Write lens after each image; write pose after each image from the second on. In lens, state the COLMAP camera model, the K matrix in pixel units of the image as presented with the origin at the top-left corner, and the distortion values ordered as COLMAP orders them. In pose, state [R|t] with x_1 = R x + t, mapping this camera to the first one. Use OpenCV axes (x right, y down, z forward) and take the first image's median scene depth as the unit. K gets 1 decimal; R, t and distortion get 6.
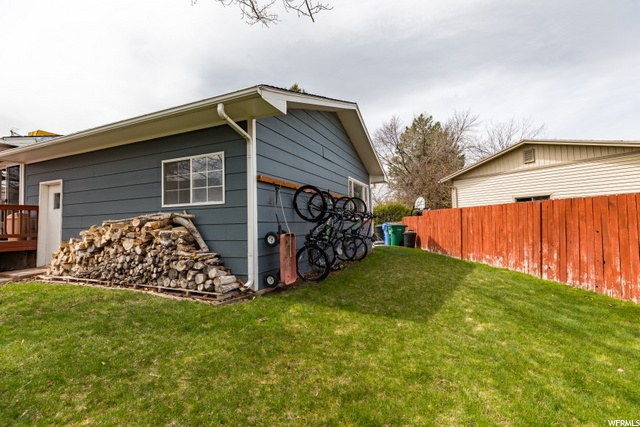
lens RADIAL K [[286.4, 0, 317.1], [0, 286.4, 215.8], [0, 0, 1]] dist [0.001524, -0.000237]
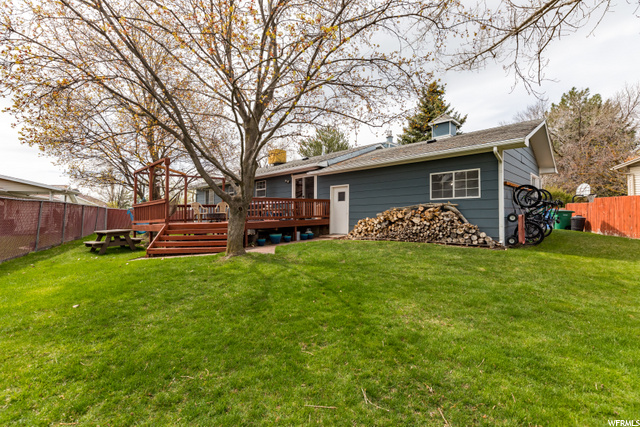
lens RADIAL K [[286.4, 0, 320.9], [0, 286.4, 214.0], [0, 0, 1]] dist [0.001524, -0.000237]
pose [[0.942303, 0.002644, -0.334751, -0.577685], [0.010369, 0.999258, 0.037081, -0.015410], [0.334601, -0.038413, 0.941577, -0.890165]]
